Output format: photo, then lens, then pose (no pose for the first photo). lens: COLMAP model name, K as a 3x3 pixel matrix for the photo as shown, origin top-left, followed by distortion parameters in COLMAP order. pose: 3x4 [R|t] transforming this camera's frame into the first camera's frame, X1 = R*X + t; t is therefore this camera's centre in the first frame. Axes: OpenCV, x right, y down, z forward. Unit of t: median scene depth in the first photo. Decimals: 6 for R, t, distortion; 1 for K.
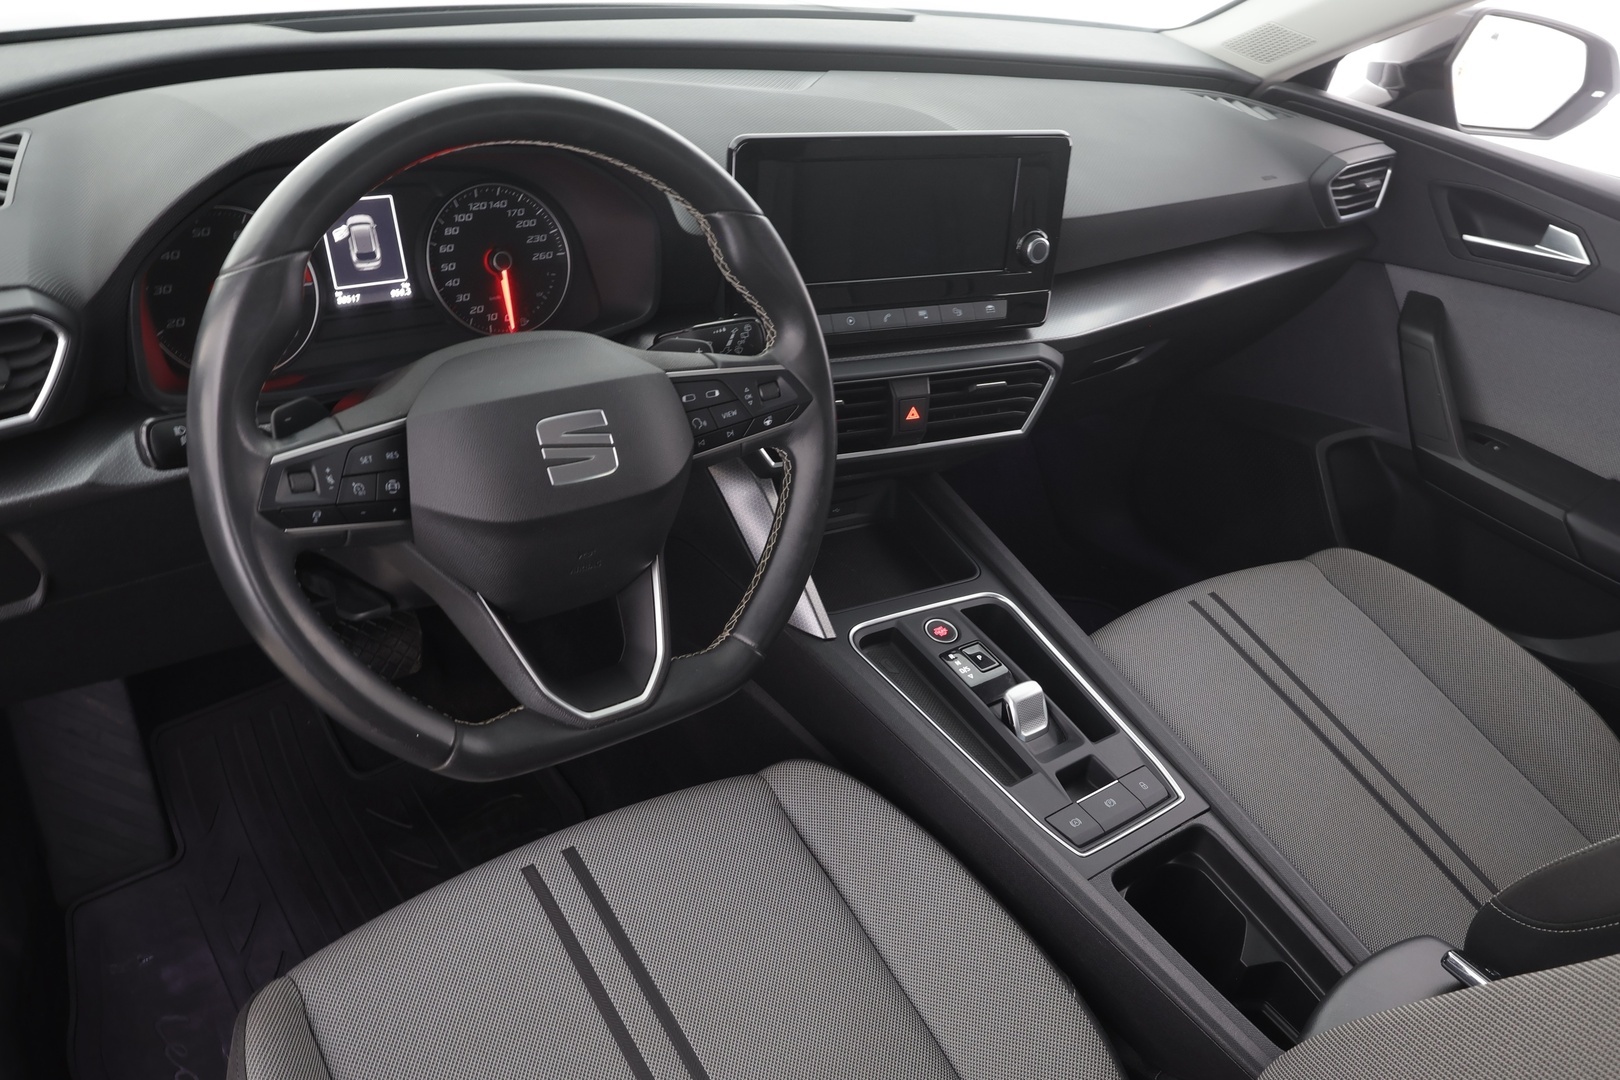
lens RADIAL K [[1261.9, 0, 816.1], [0, 1261.9, 533.6], [0, 0, 1]] dist [0.008168, -0.006298]
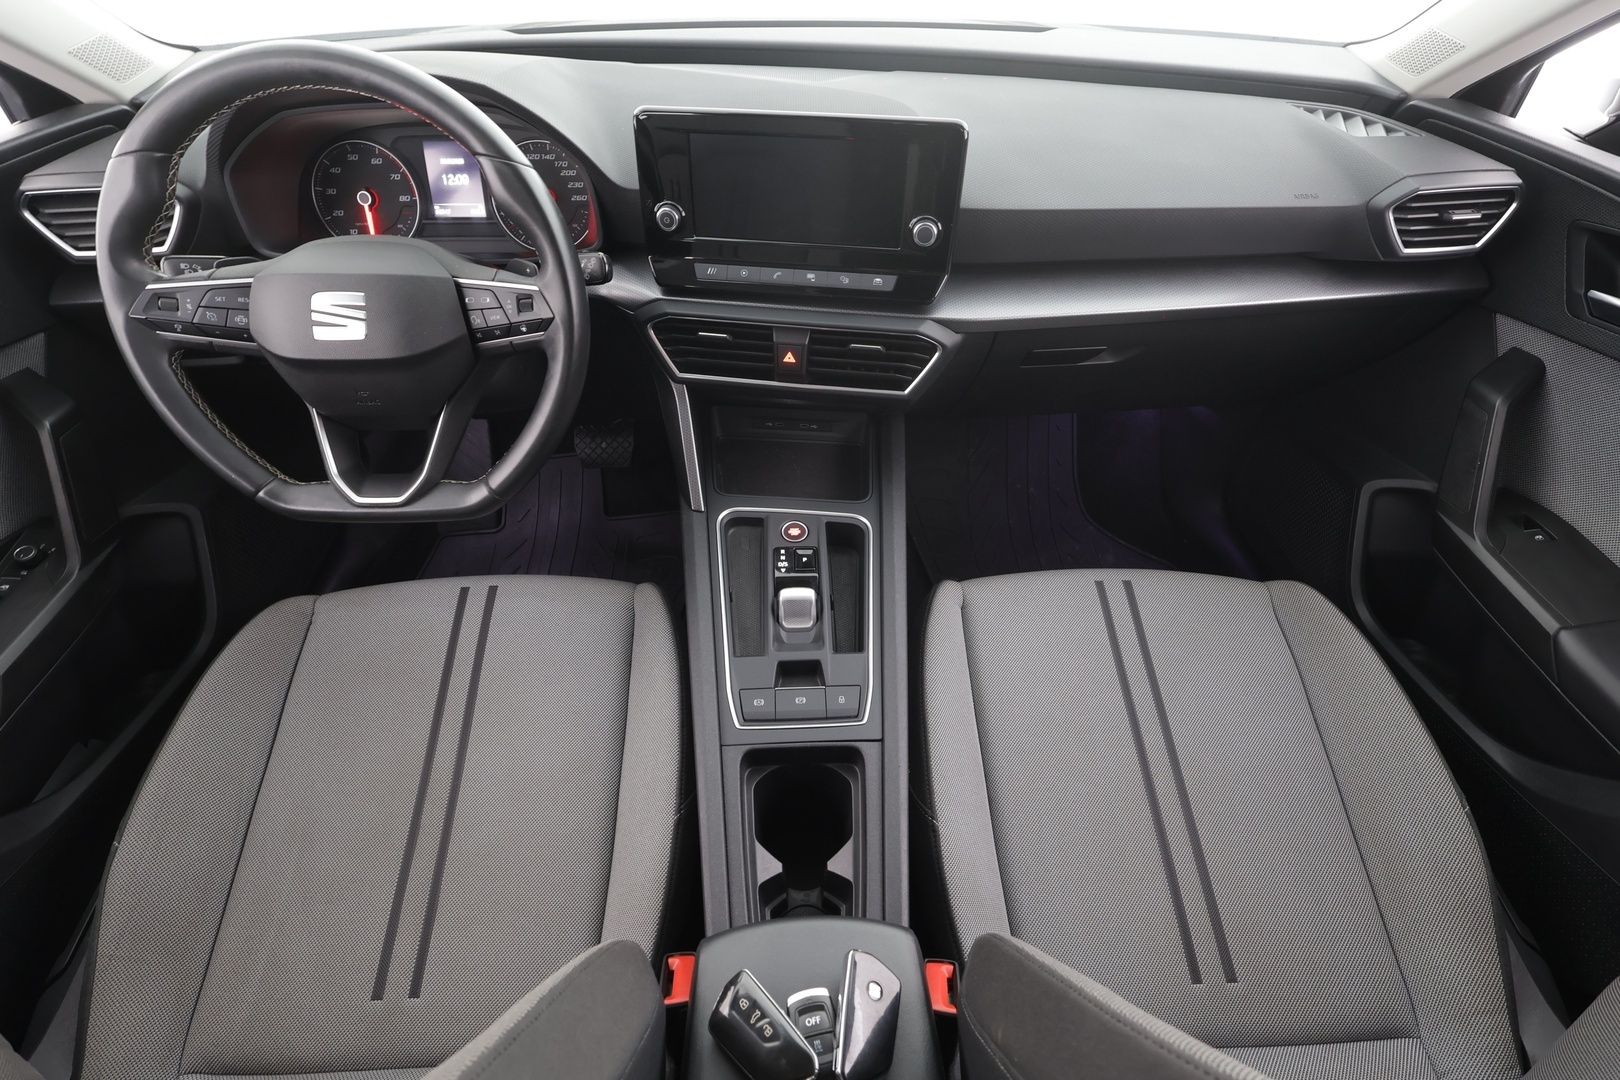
lens RADIAL K [[760.4, 0, 817.0], [0, 760.4, 538.5], [0, 0, 1]] dist [-0.002584, 0.001454]
pose [[0.817217, 0.303717, -0.489809, 0.550376], [-0.223196, 0.950338, 0.216889, -0.099129], [0.531357, -0.067922, 0.844421, 0.385800]]
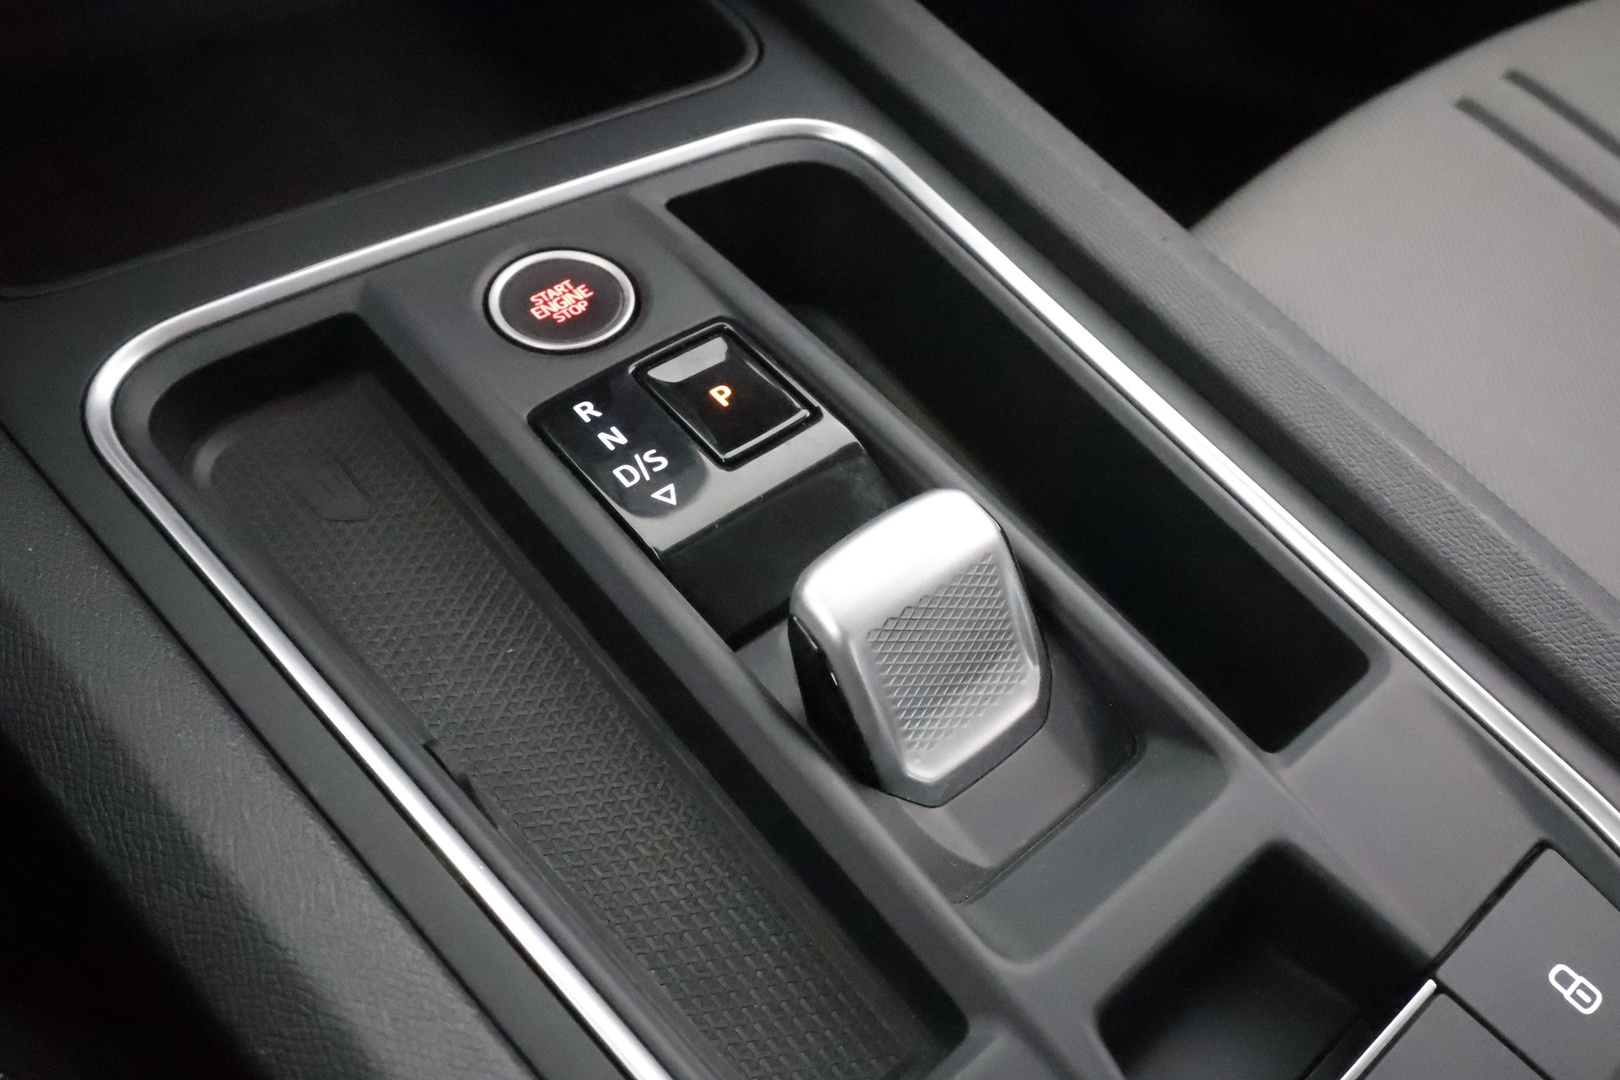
lens RADIAL K [[1257.4, 0, 816.3], [0, 1257.4, 571.8], [0, 0, 1]] dist [0.007577, -0.004698]
pose [[0.989060, -0.132780, -0.064259, 0.168488], [0.145431, 0.950634, 0.274125, 0.074275], [0.024689, -0.280471, 0.959545, 0.836261]]
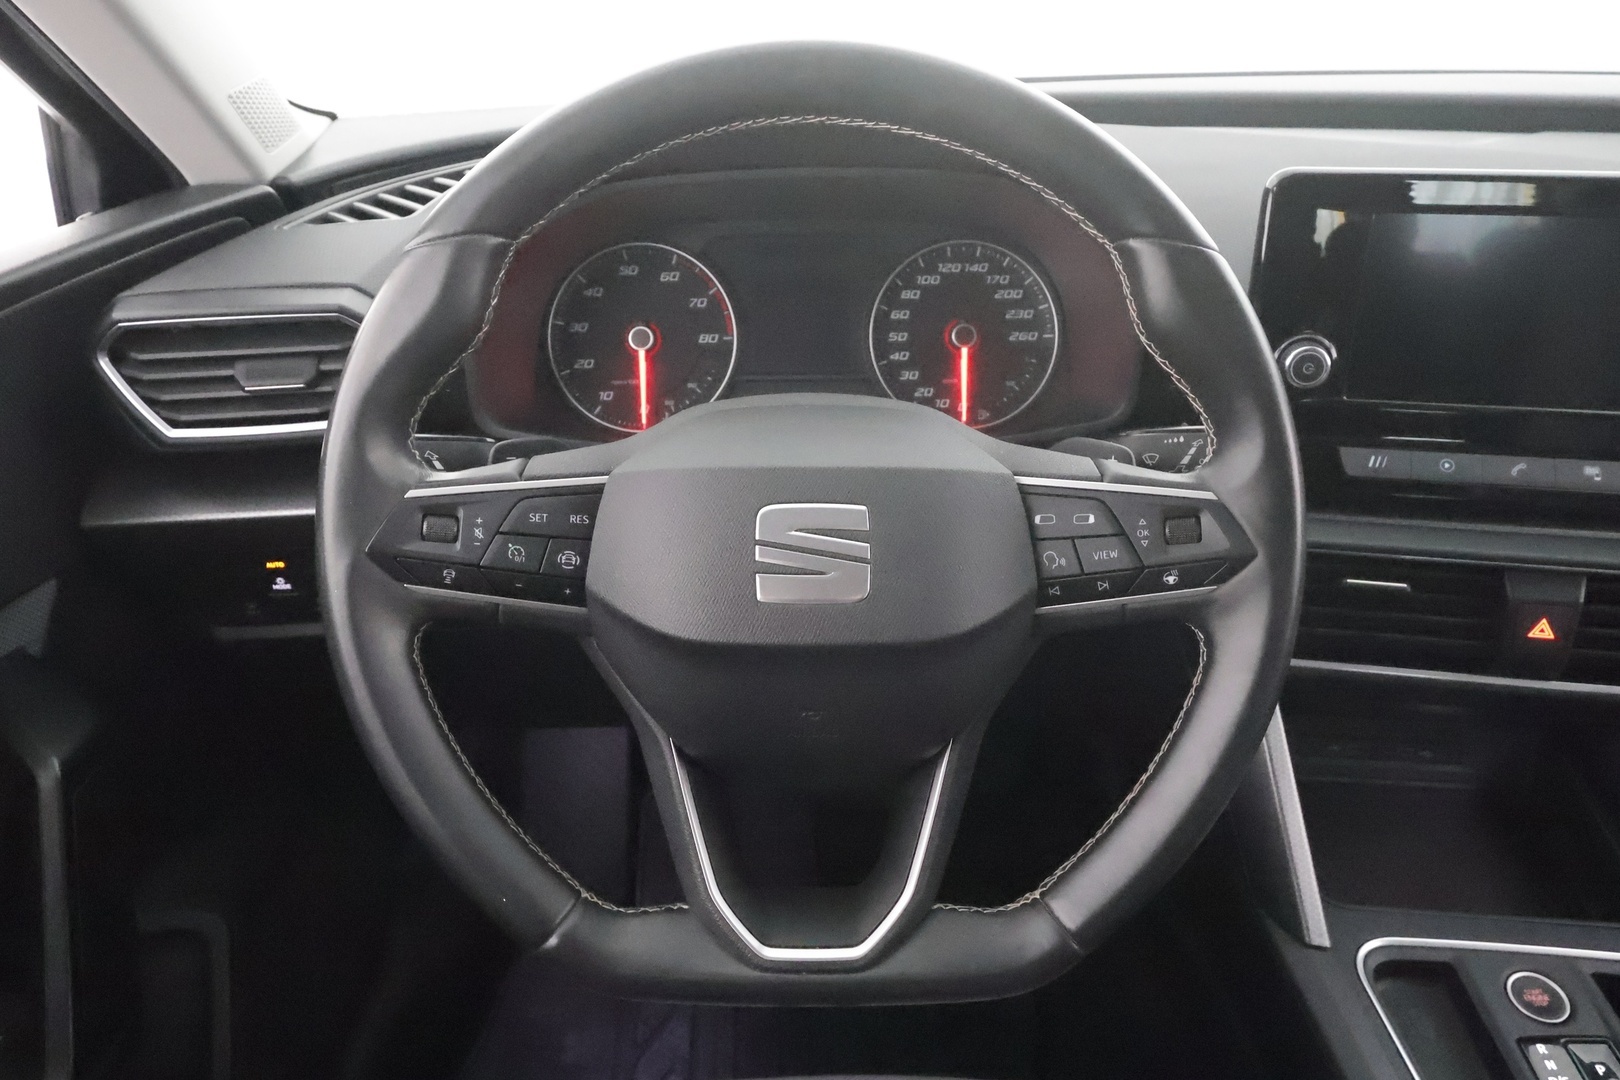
lens RADIAL K [[1181.3, 0, 810.0], [0, 1181.3, 540.0], [0, 0, 1]] dist [-0.002512, -0.001198]
pose [[0.797428, 0.158078, -0.582341, 0.126178], [-0.224690, 0.973462, -0.043431, -0.034598], [0.560021, 0.165479, 0.811784, 0.350503]]
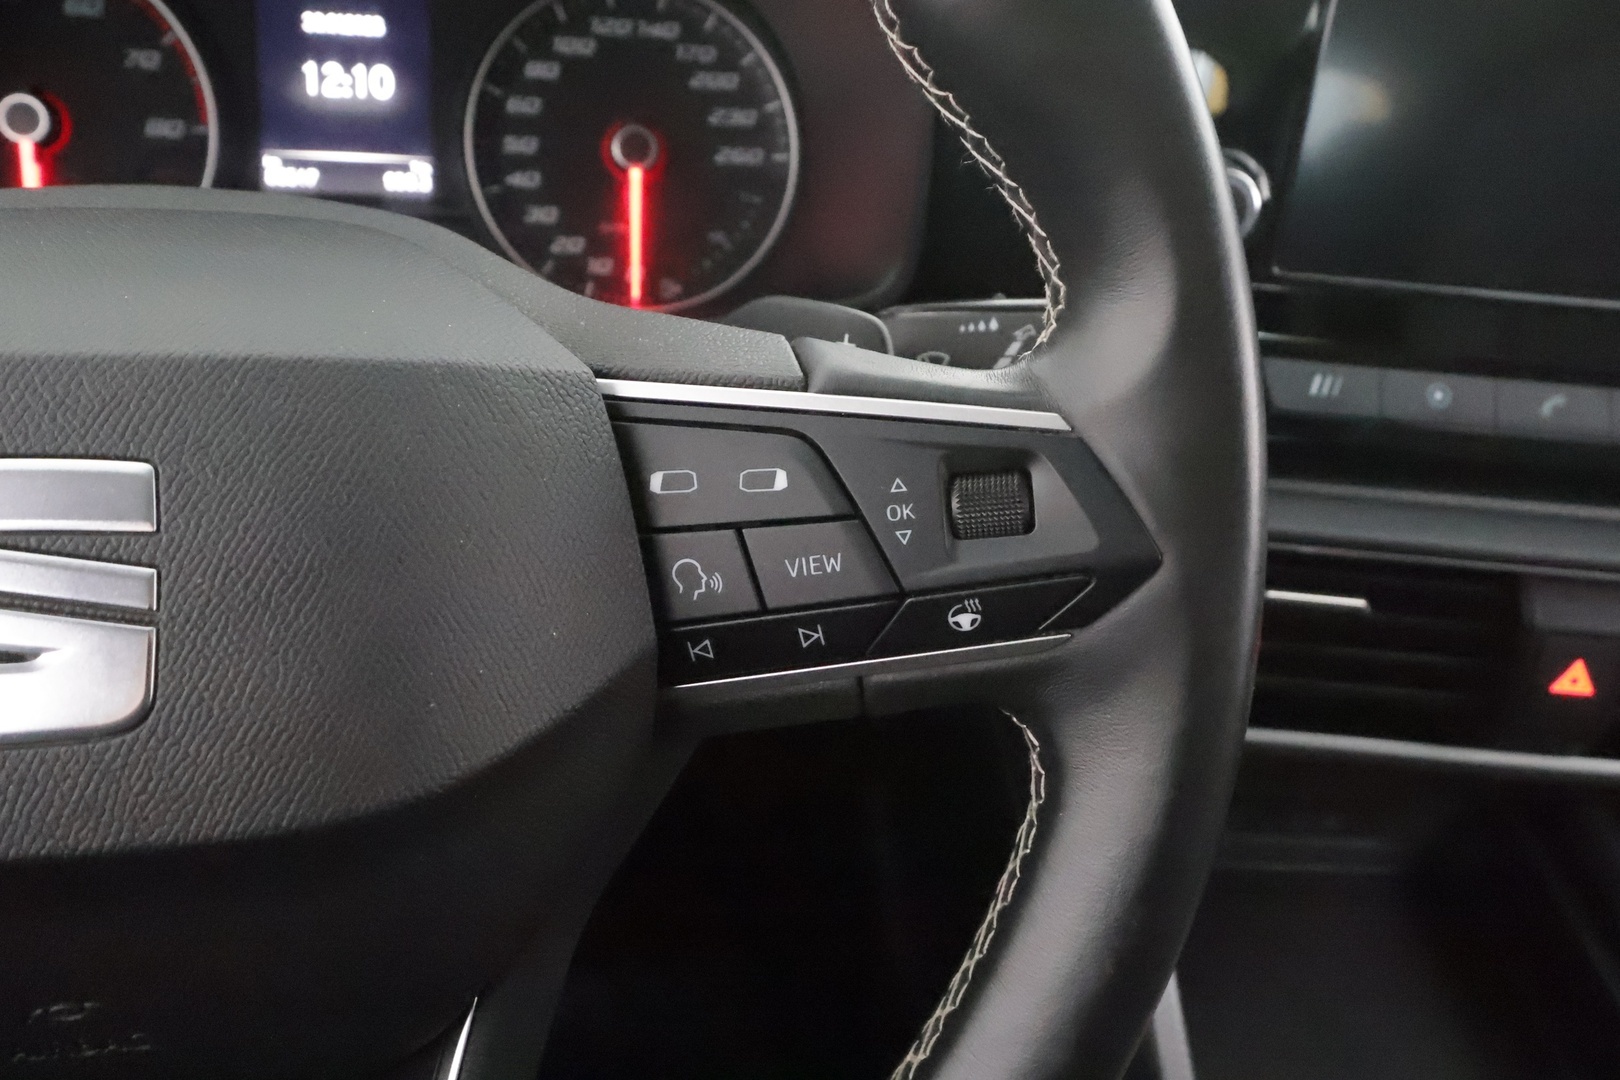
lens RADIAL K [[1257.4, 0, 816.3], [0, 1257.4, 571.8], [0, 0, 1]] dist [0.007577, -0.004698]
pose [[0.881603, 0.199881, -0.427579, 0.036393], [-0.225851, 0.974107, -0.010303, -0.073128], [0.414449, 0.105653, 0.903919, 0.611953]]
